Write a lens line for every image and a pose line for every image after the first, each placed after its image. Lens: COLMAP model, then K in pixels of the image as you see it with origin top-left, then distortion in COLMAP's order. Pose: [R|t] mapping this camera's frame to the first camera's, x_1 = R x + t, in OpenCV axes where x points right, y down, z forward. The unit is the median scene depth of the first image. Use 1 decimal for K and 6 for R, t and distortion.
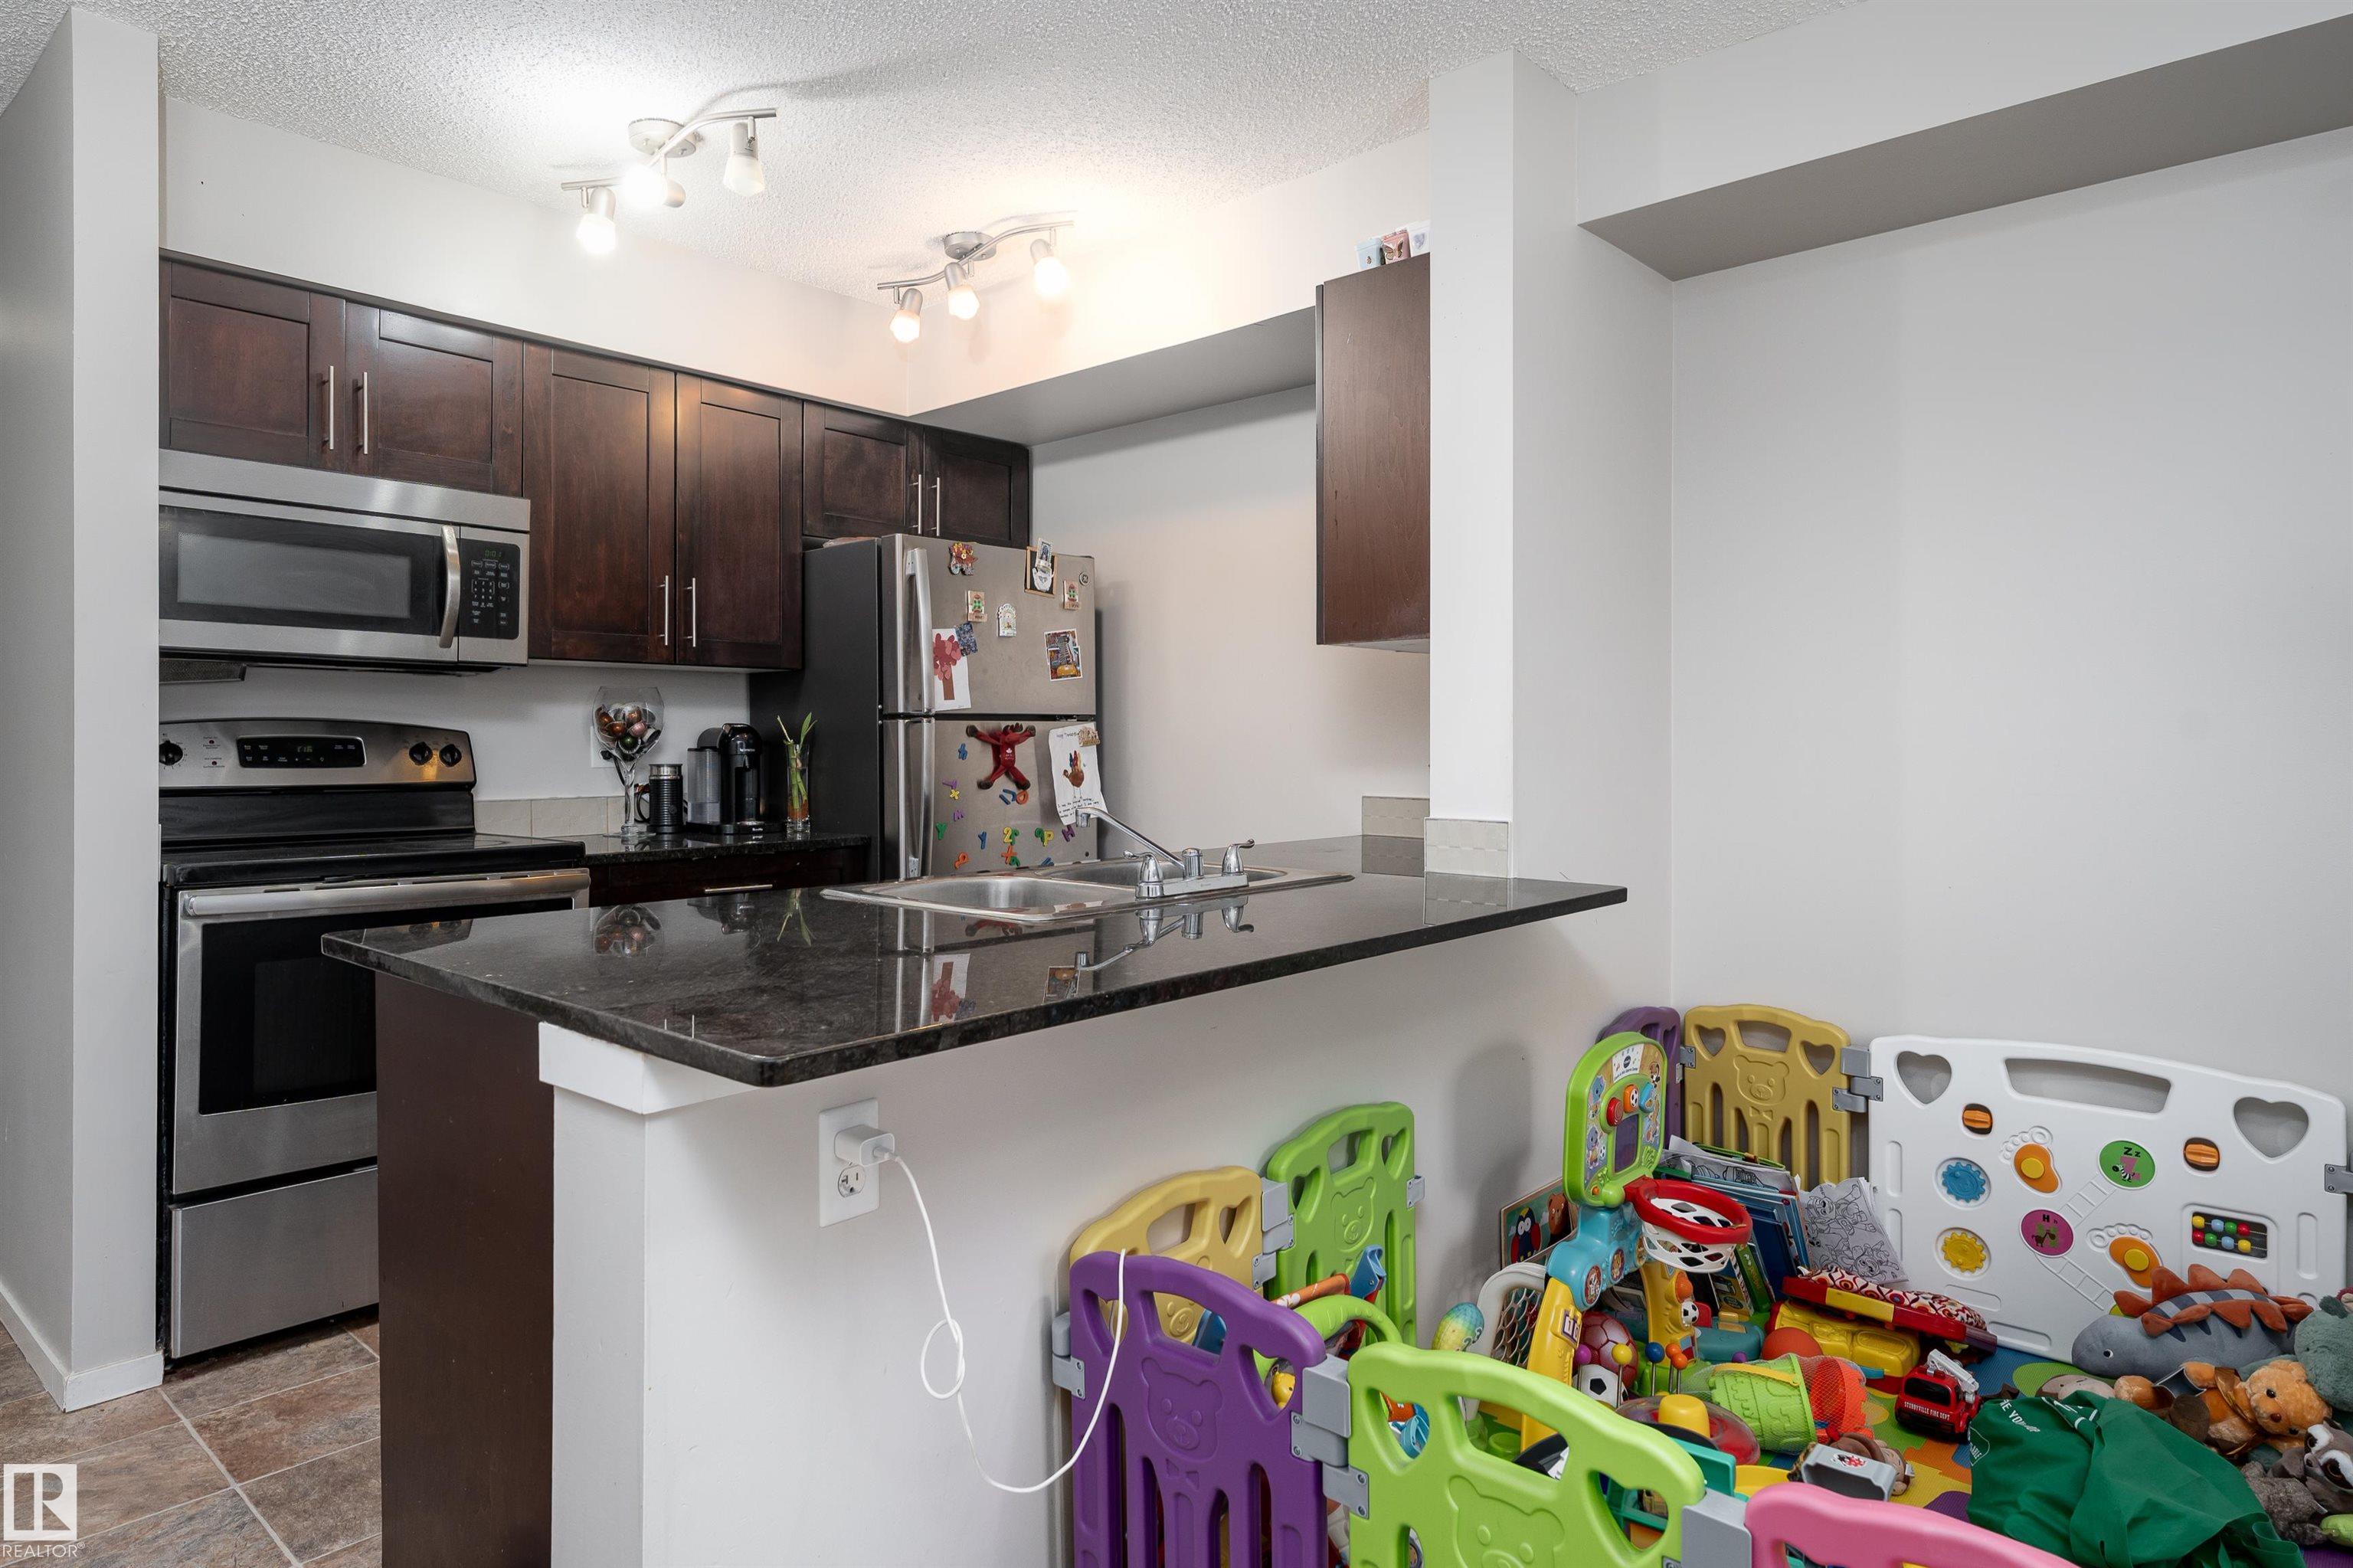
lens RADIAL K [[1374.6, 0, 1182.3], [0, 1374.6, 739.1], [0, 0, 1]] dist [0.002011, 0.000505]
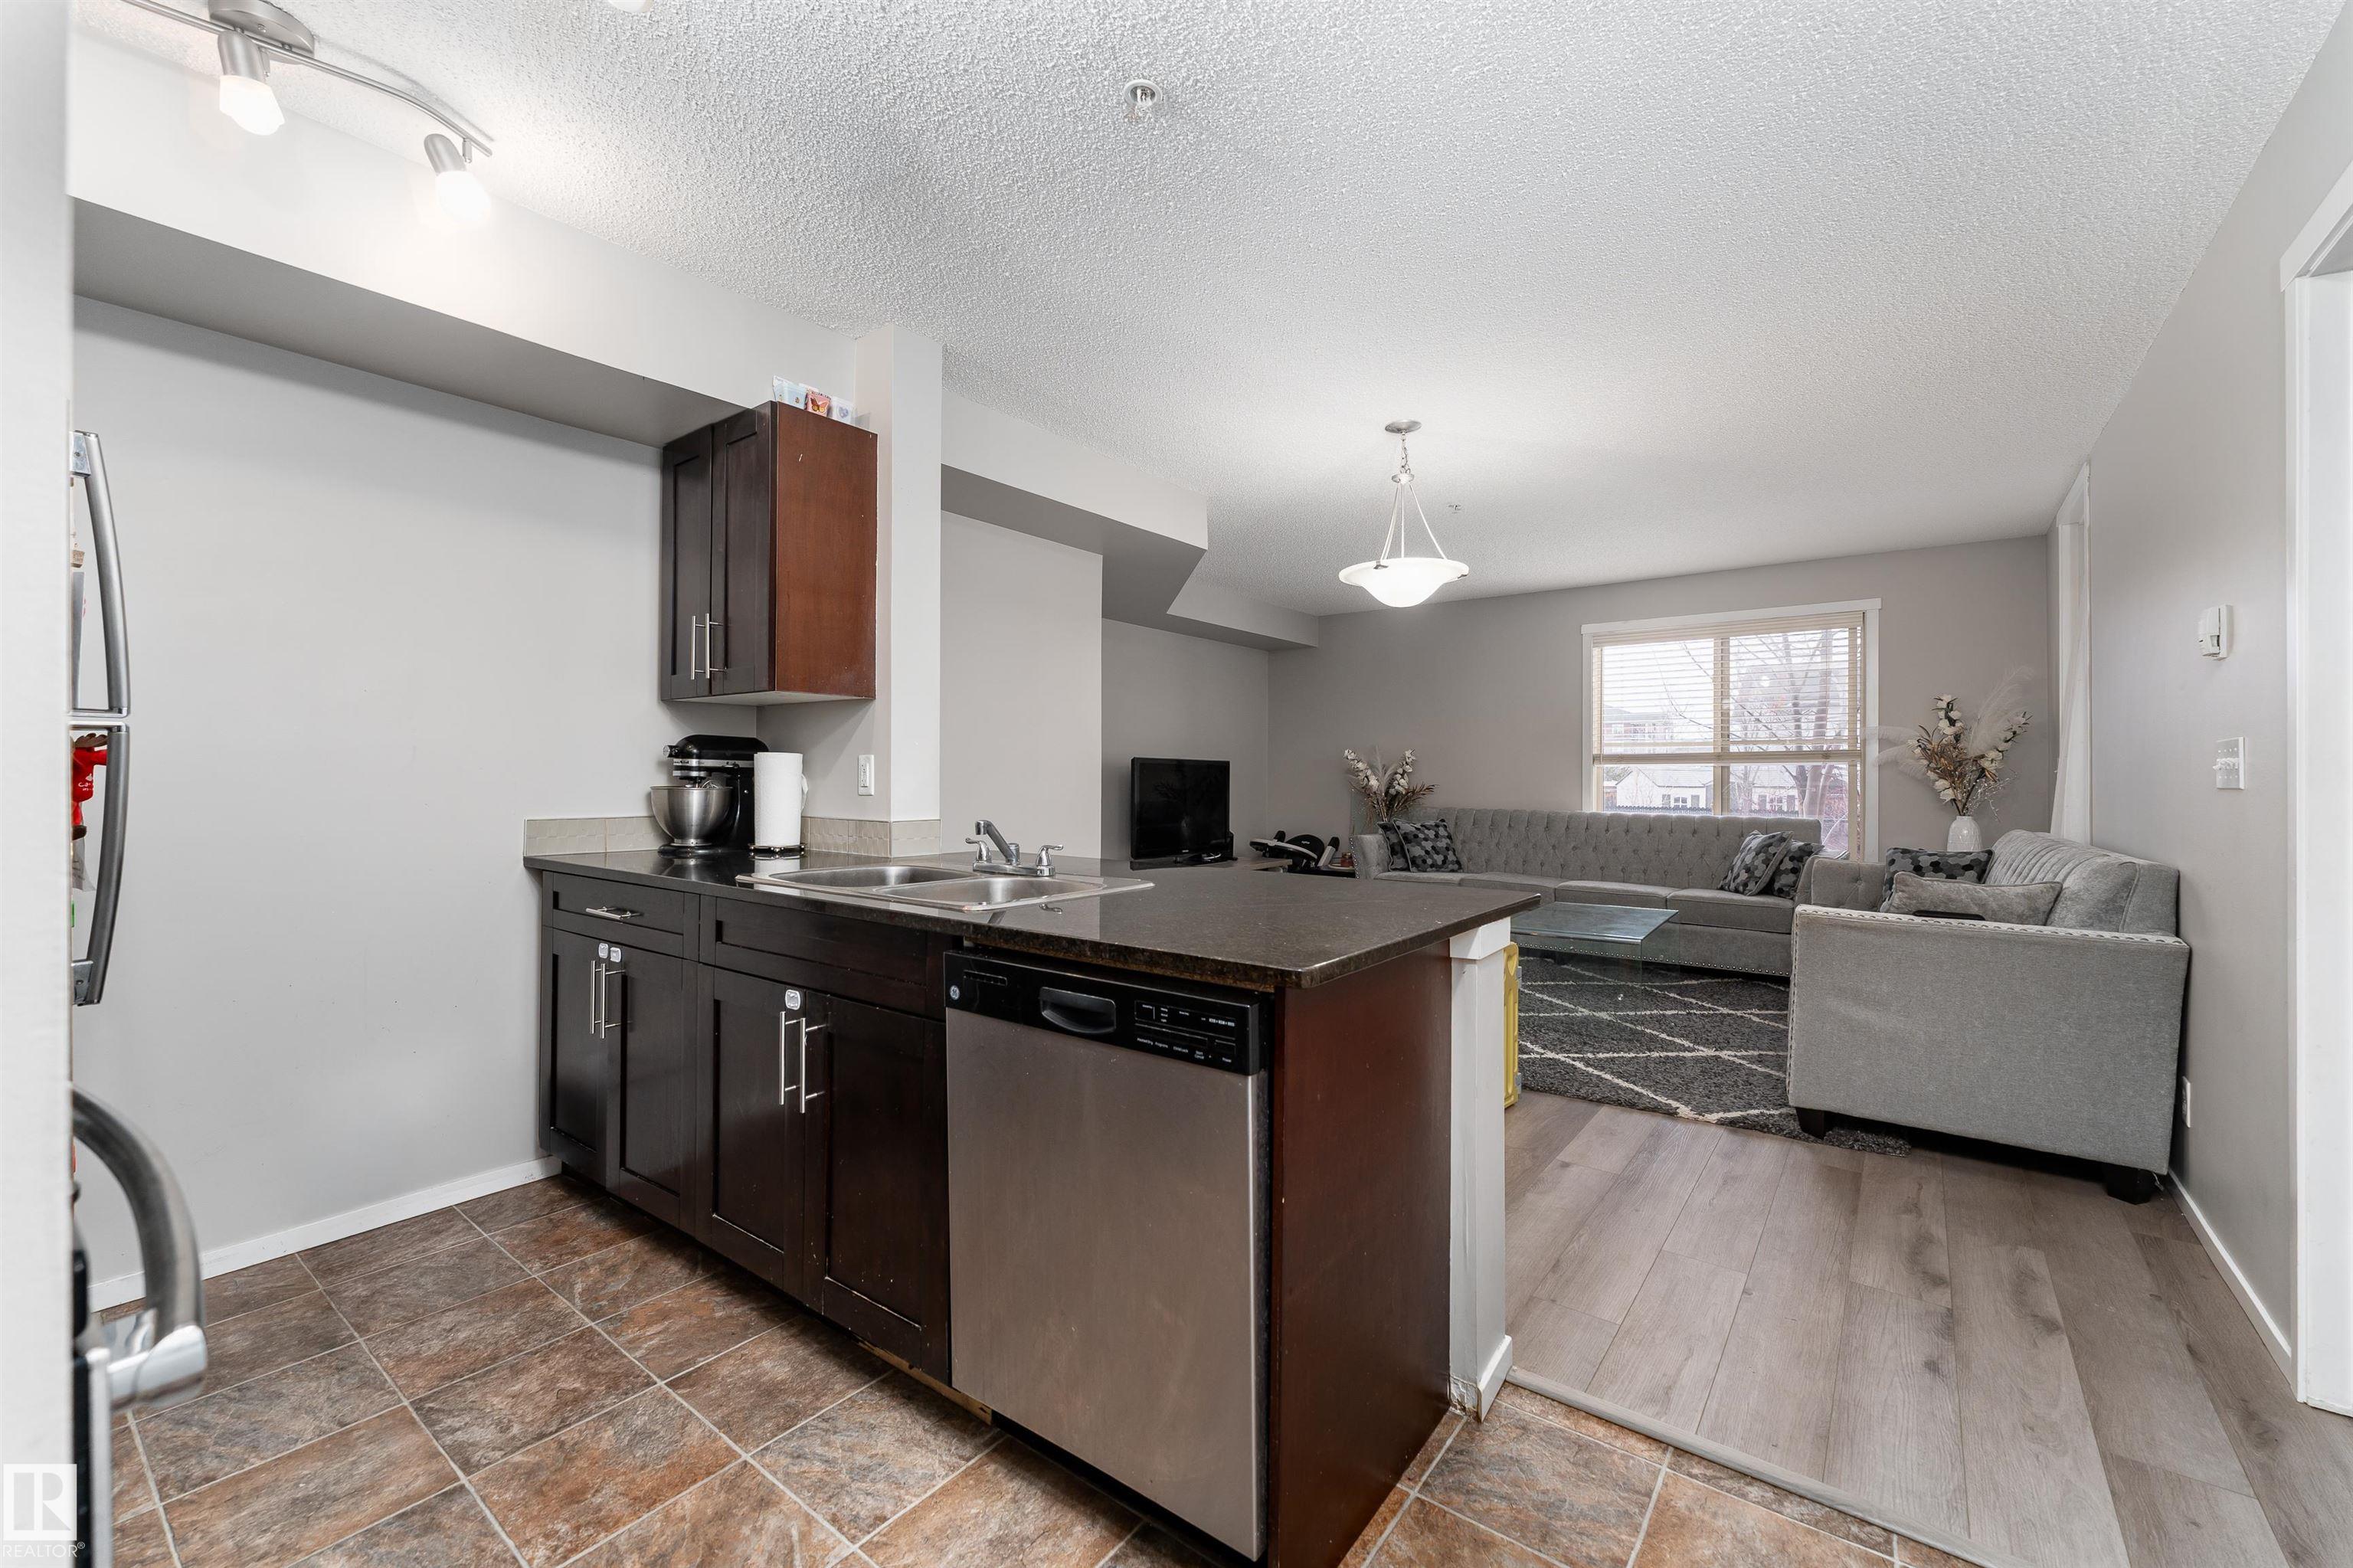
lens RADIAL K [[946.3, 0, 1173.7], [0, 946.3, 770.4], [0, 0, 1]] dist [0.004468, 0.000575]
pose [[-0.074973, 0.004673, 0.997175, -0.782608], [-0.005911, 0.999969, -0.005130, 0.005178], [-0.997168, -0.006279, -0.074943, 0.705987]]
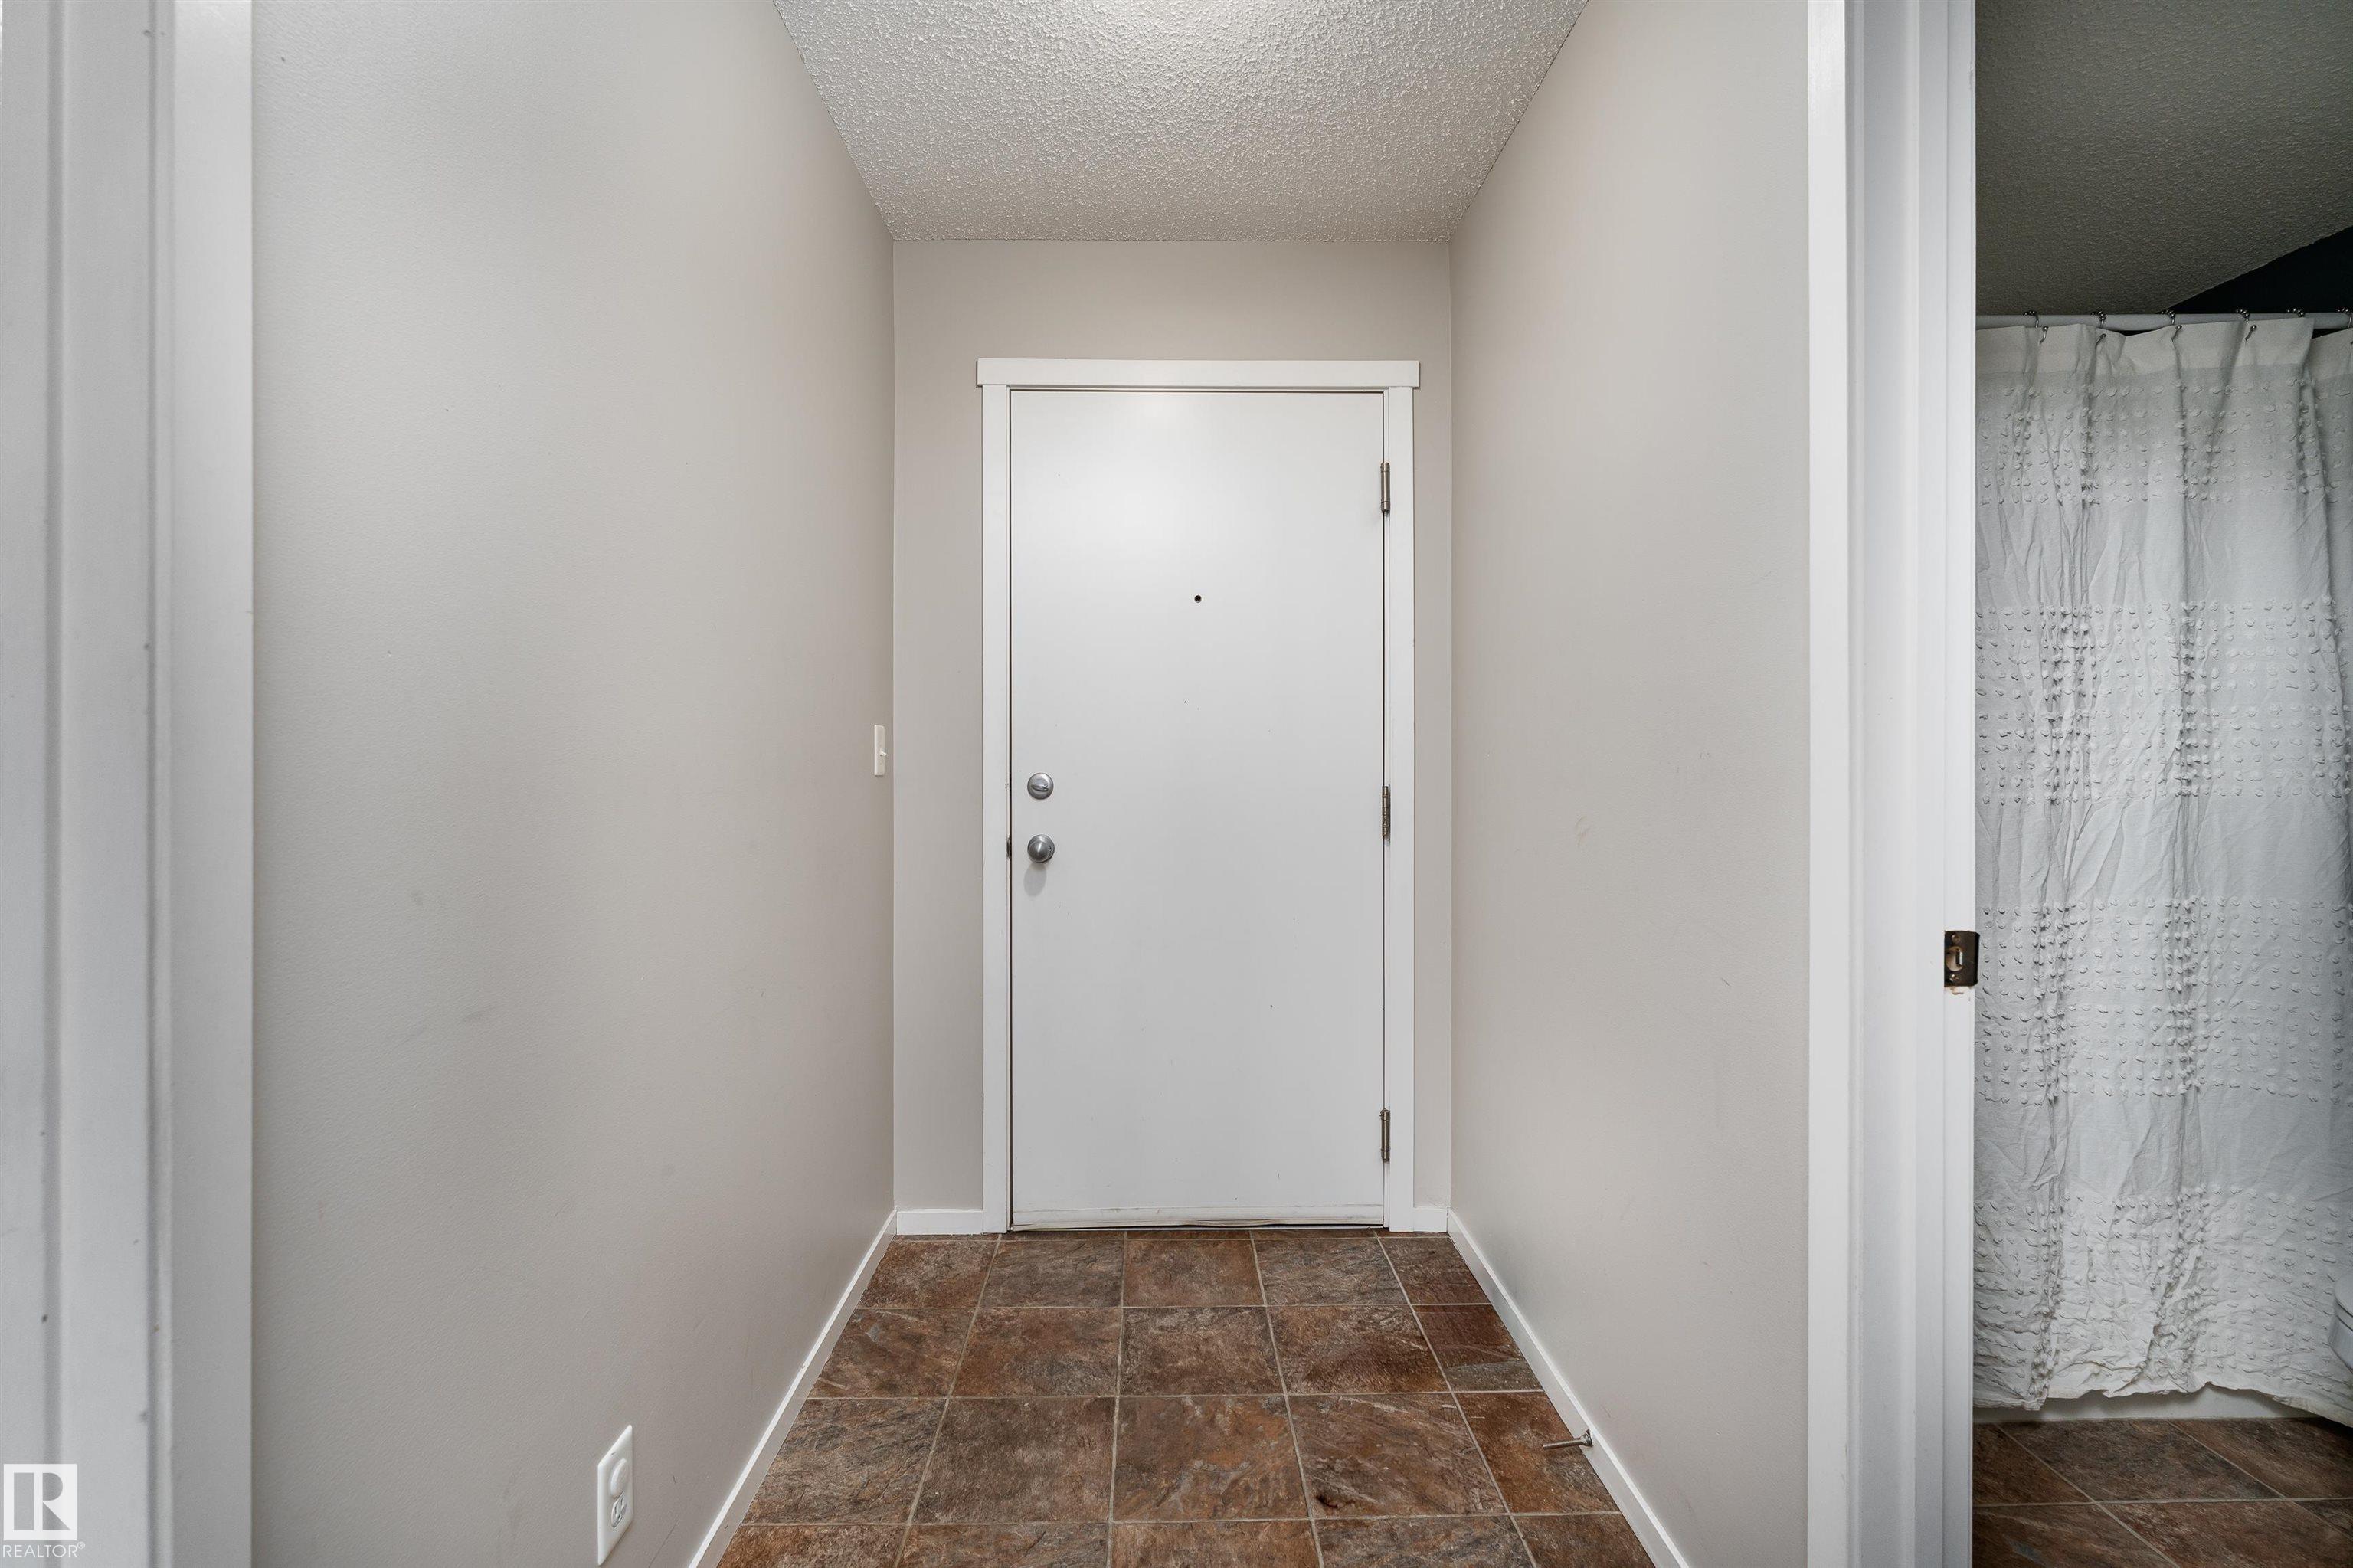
lens RADIAL K [[1015.9, 0, 1181.6], [0, 1015.9, 775.0], [0, 0, 1]] dist [-0.003413, -0.000266]
pose [[0.678485, 0.003727, -0.734605, 0.352337], [0.001052, 0.999981, 0.006046, 0.000924], [0.734614, -0.004875, 0.678468, 0.582370]]
